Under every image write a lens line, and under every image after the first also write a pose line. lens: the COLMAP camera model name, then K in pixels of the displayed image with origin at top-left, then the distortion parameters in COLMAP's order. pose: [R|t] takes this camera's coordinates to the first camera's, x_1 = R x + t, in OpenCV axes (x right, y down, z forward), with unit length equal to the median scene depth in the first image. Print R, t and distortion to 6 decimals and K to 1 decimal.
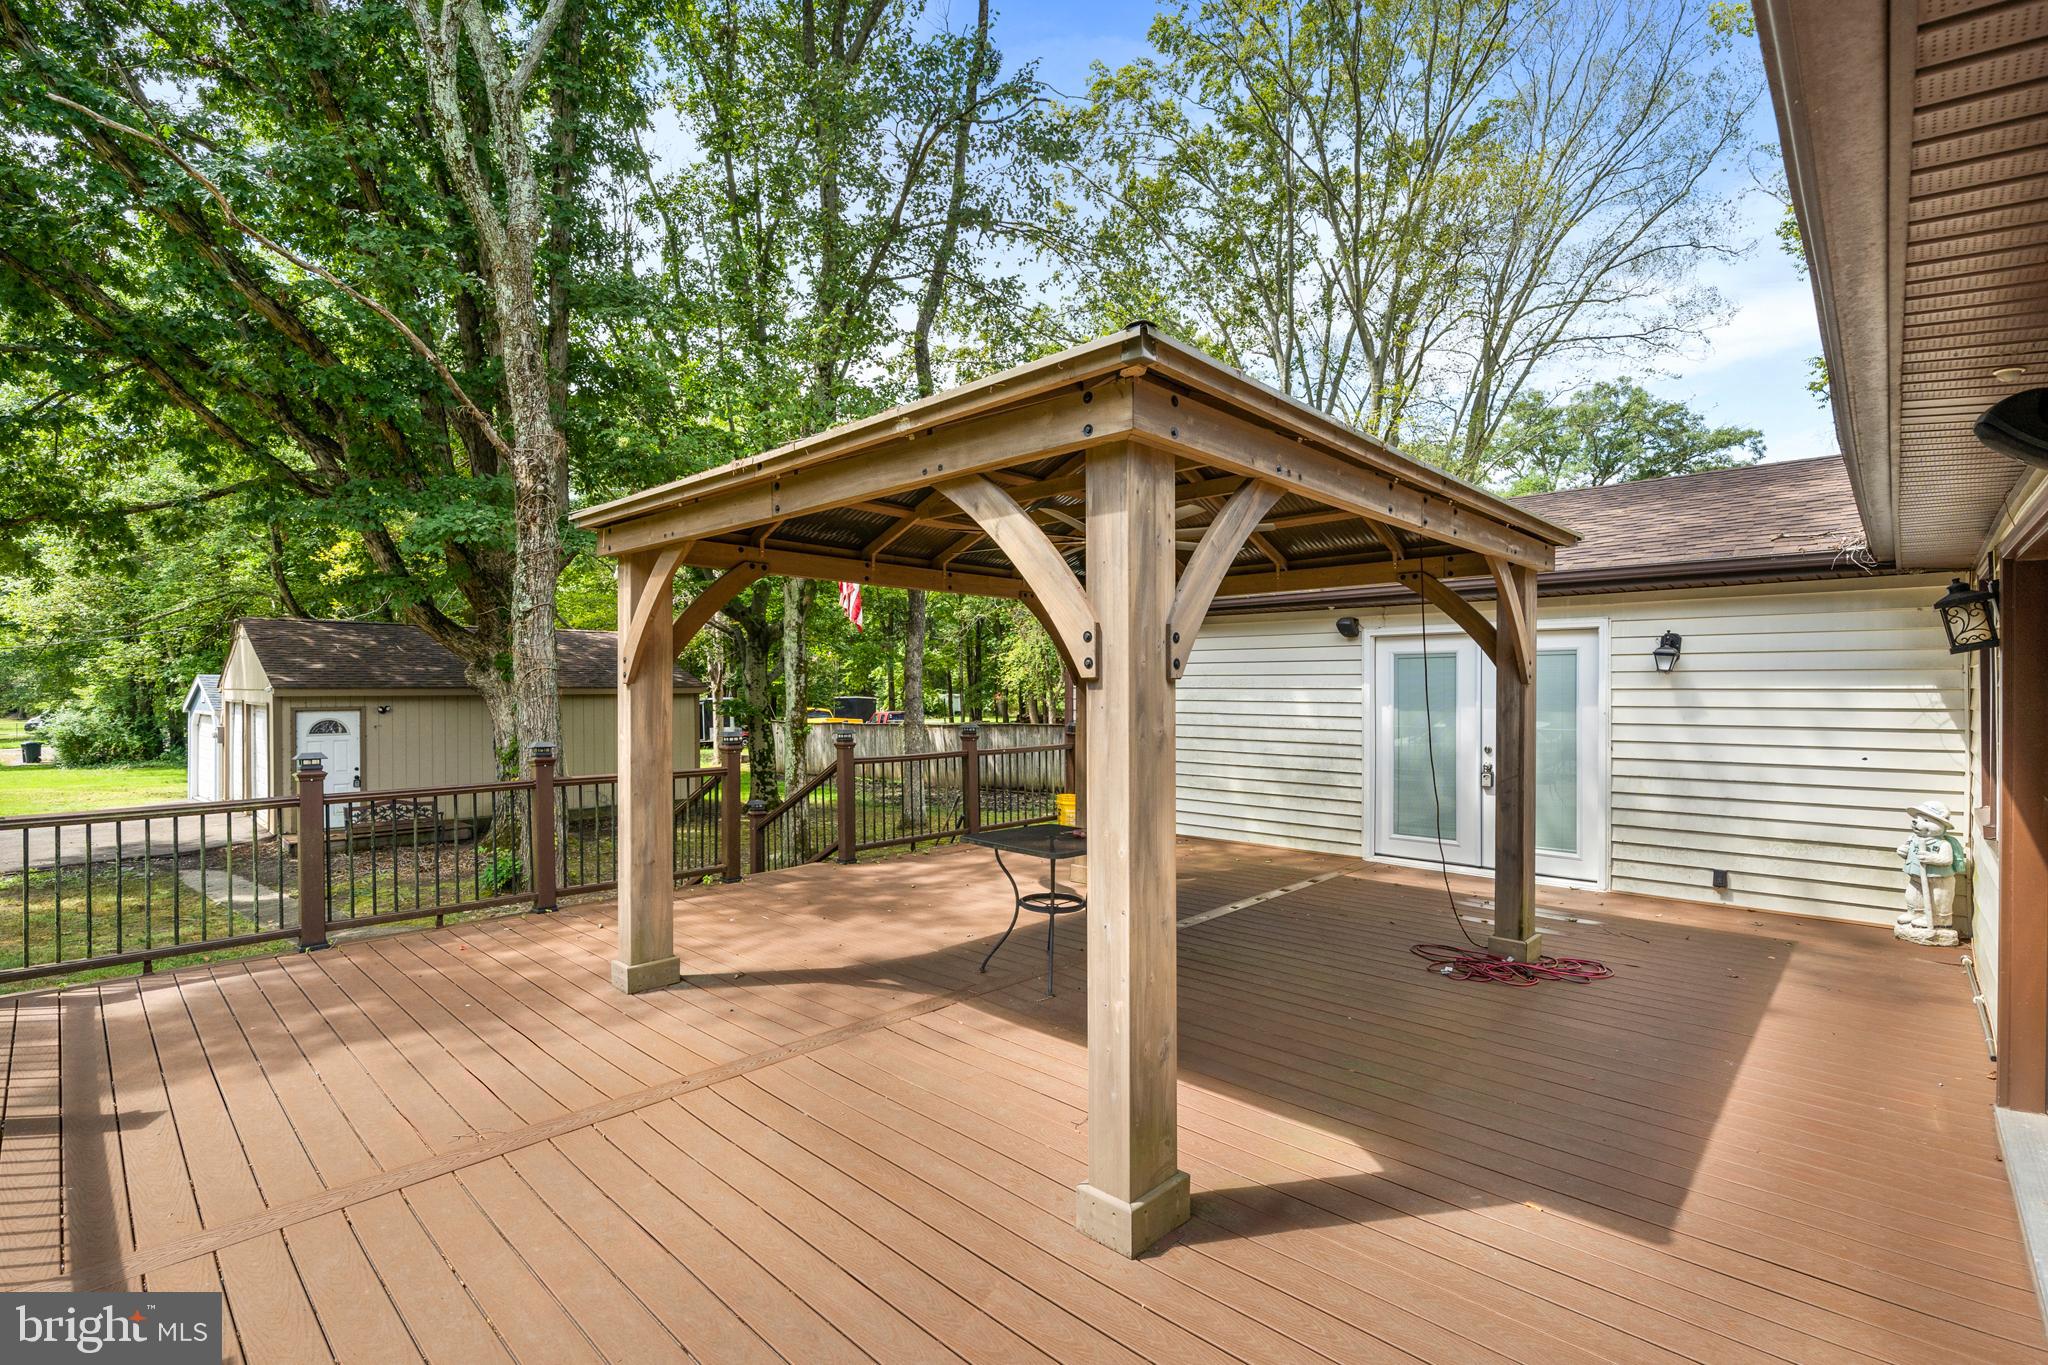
lens RADIAL K [[921.6, 0, 1026.7], [0, 921.6, 681.9], [0, 0, 1]] dist [-0.004964, -0.000385]
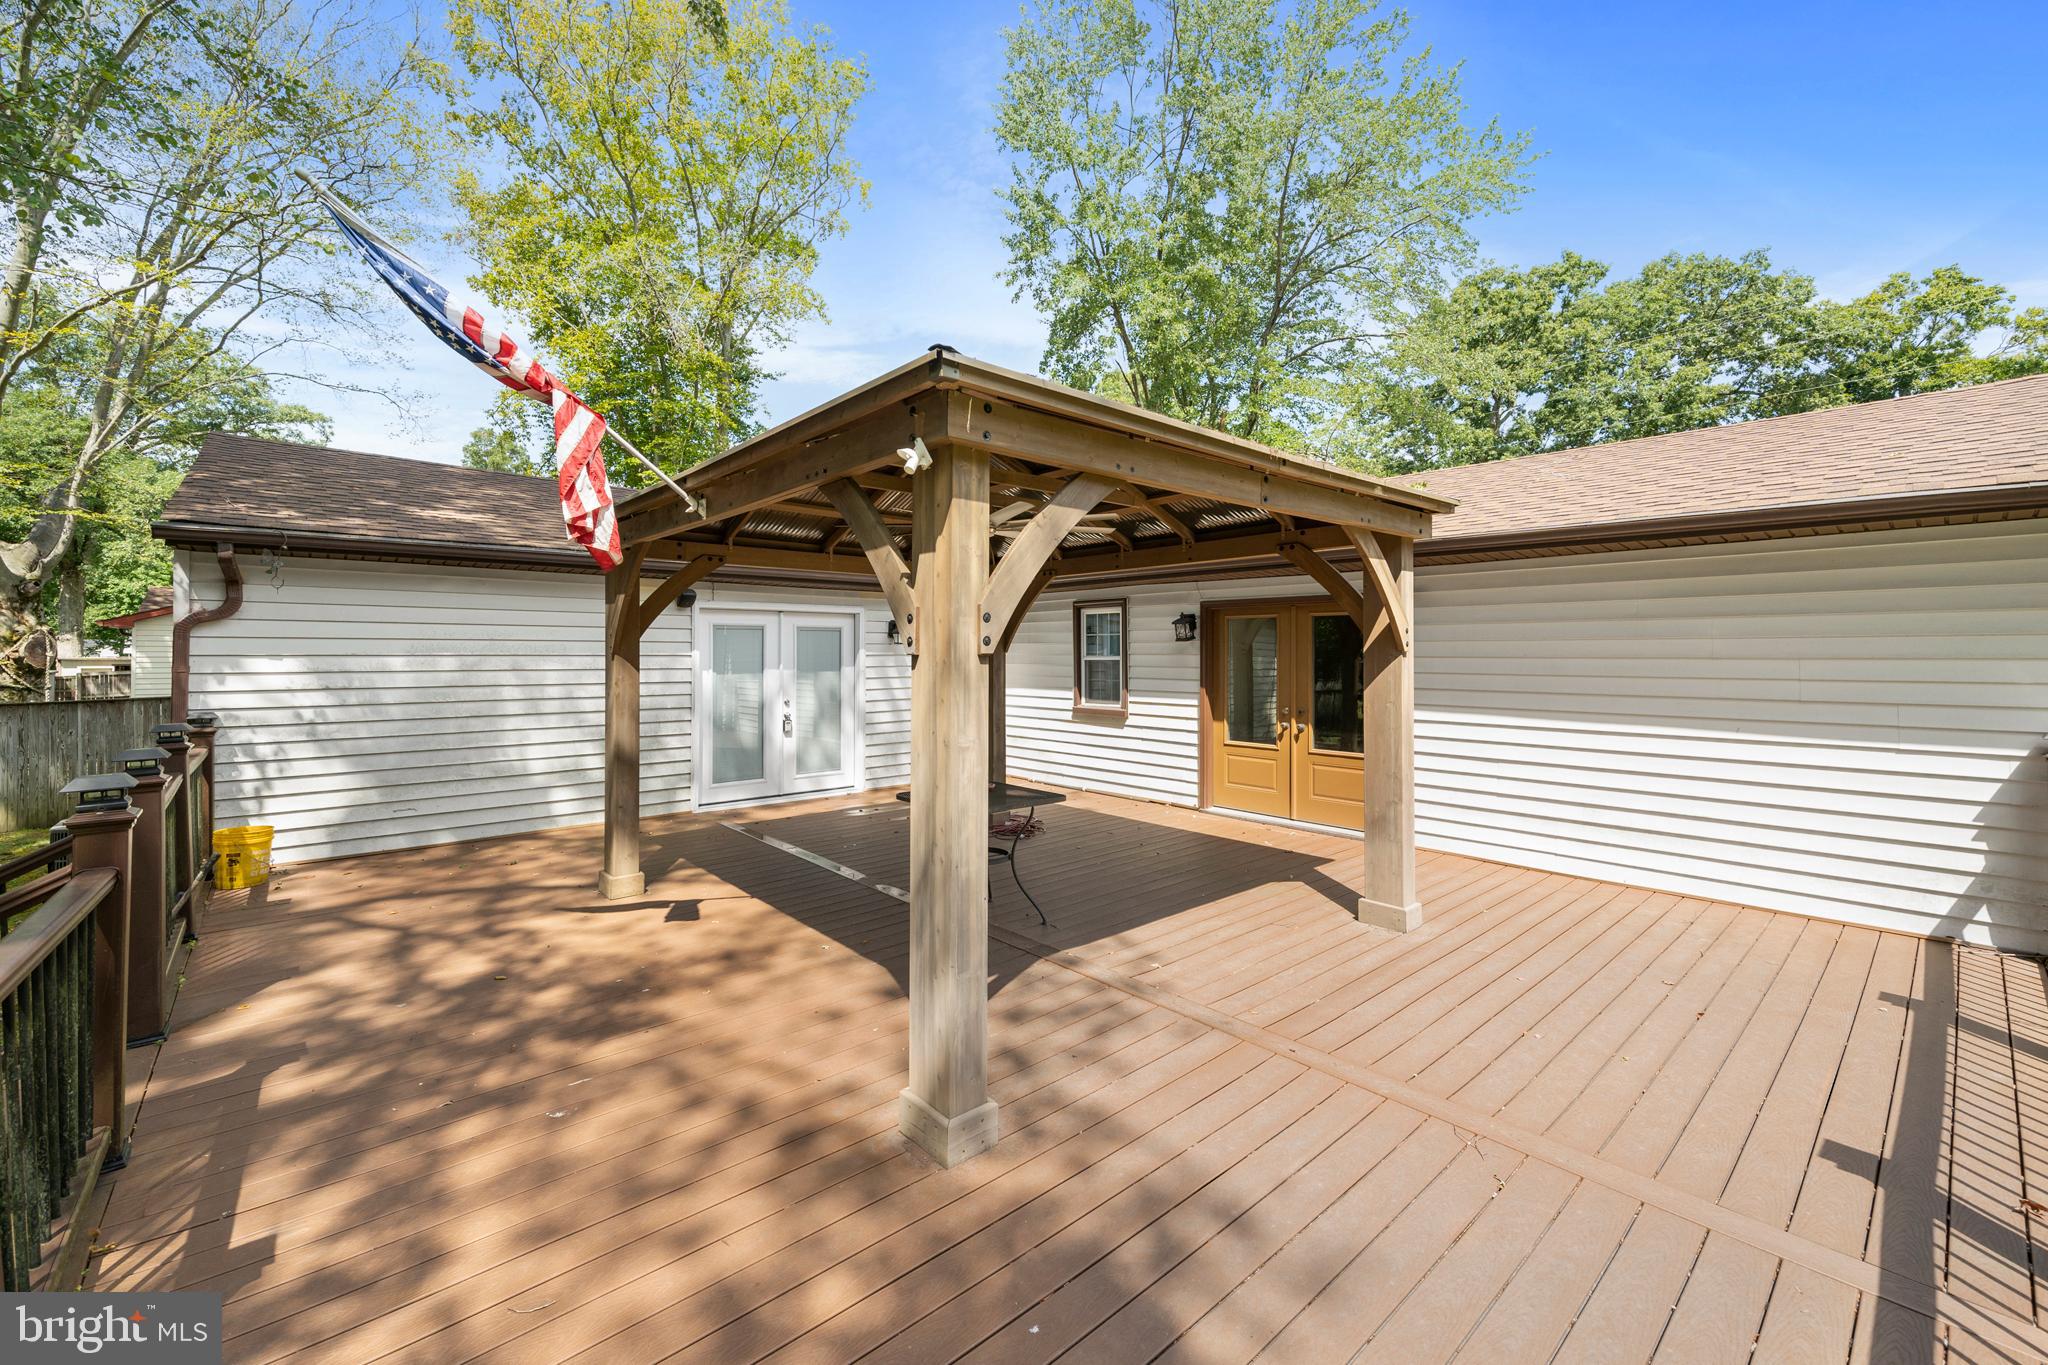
lens RADIAL K [[812.0, 0, 1024.6], [0, 812.0, 676.6], [0, 0, 1]] dist [0.001168, 0.000207]
pose [[0.098553, -0.028090, 0.994735, -0.916984], [-0.007527, 0.999552, 0.028972, 0.002989], [-0.995103, -0.010342, 0.098297, 0.871839]]
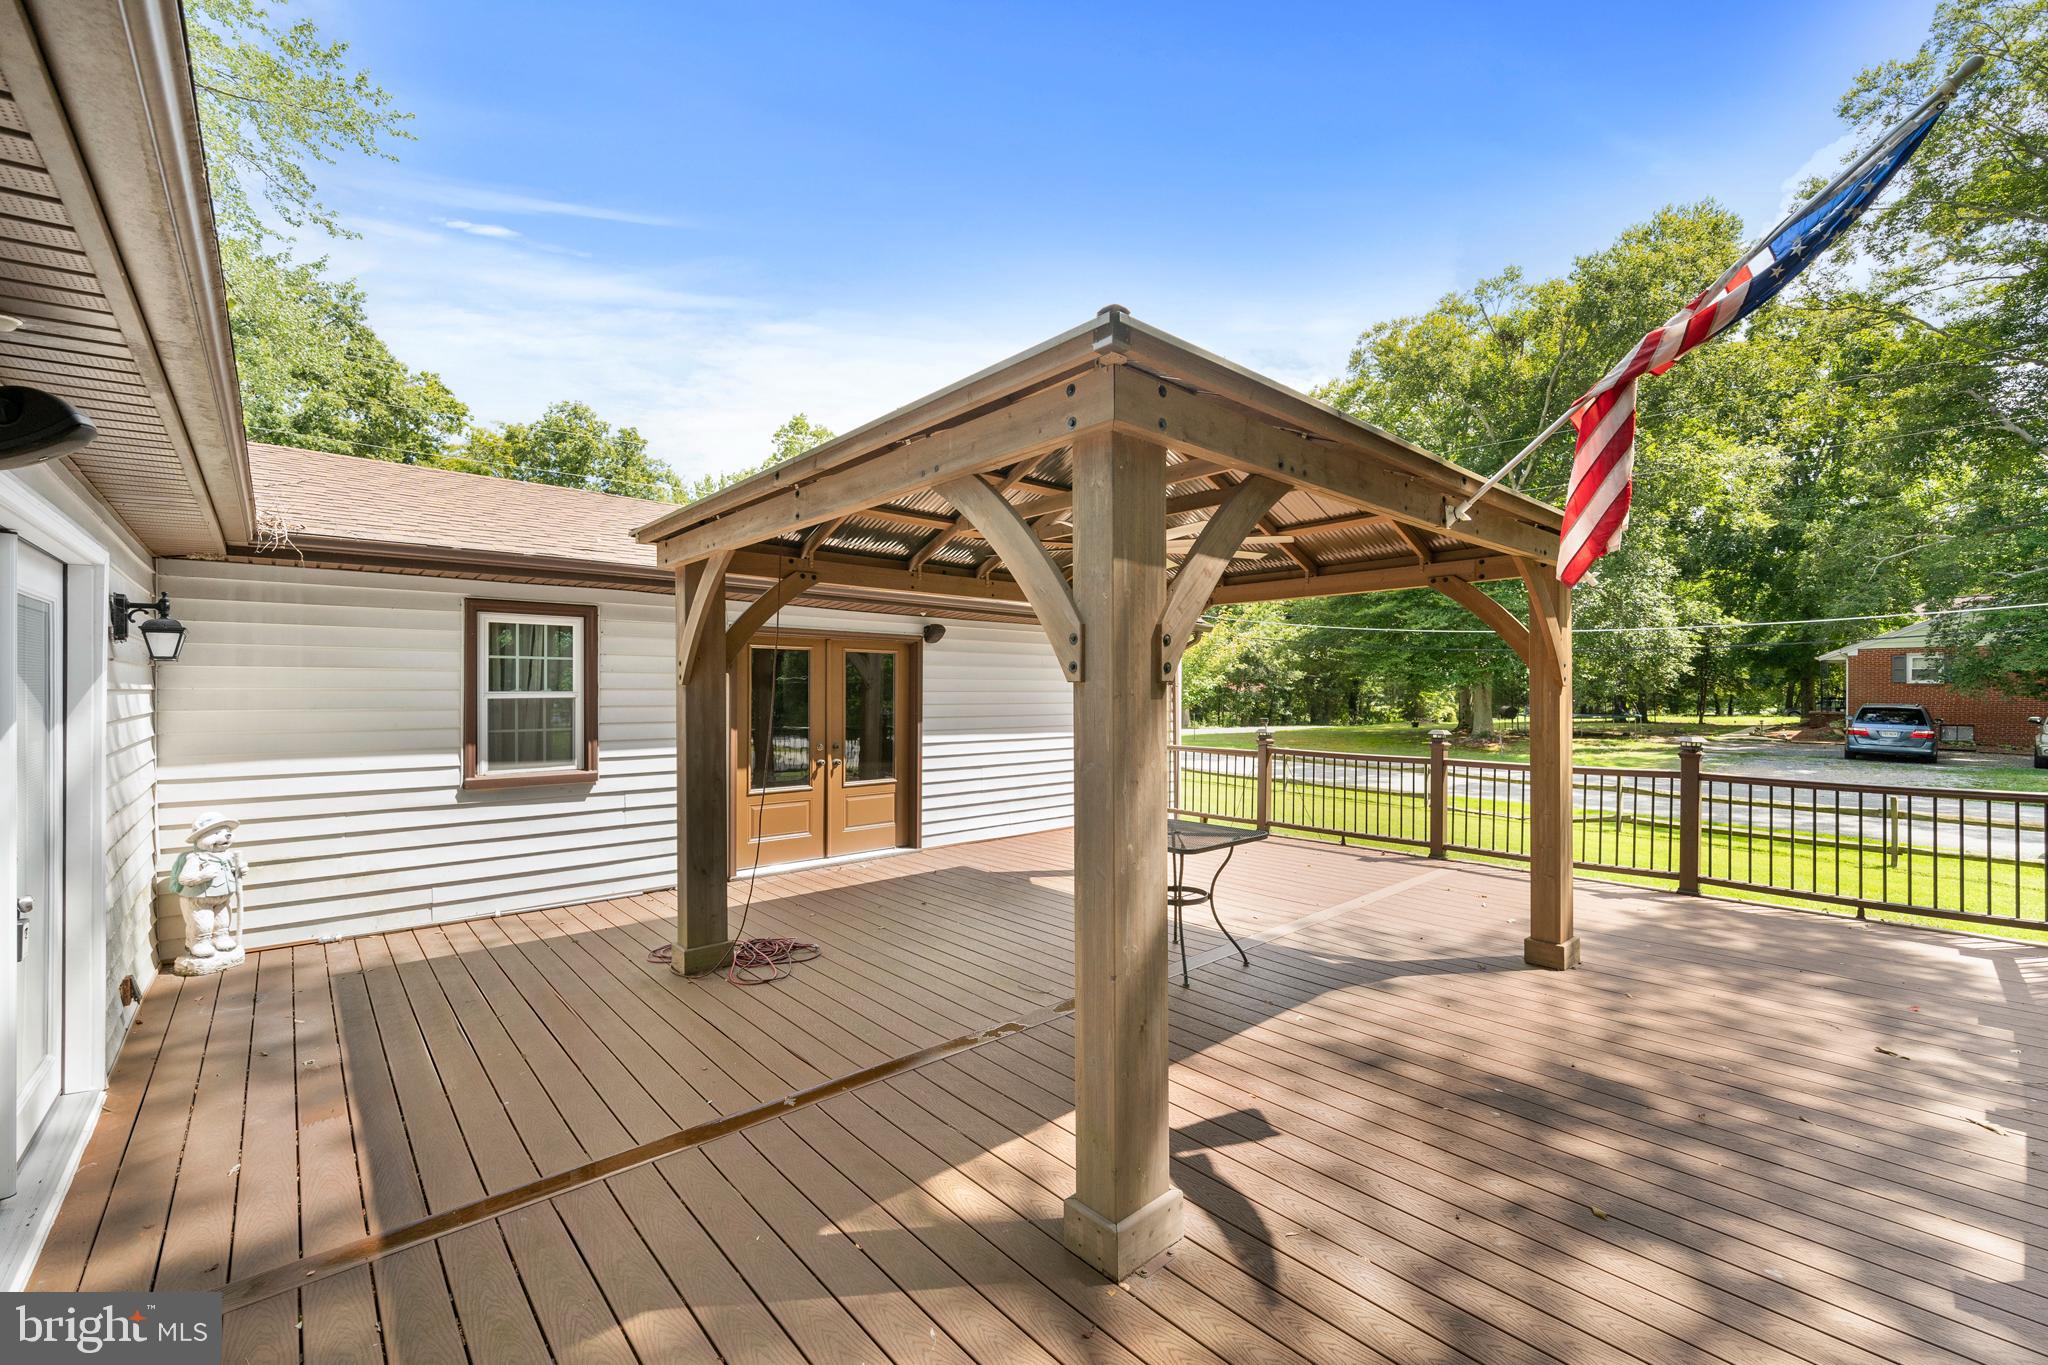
lens RADIAL K [[841.4, 0, 1021.9], [0, 841.4, 690.0], [0, 0, 1]] dist [-0.001621, -0.000231]
pose [[-0.995146, 0.001760, 0.098396, 0.107539], [0.001212, 0.999983, -0.005627, 0.013361], [-0.098404, -0.005481, -0.995131, 1.989174]]
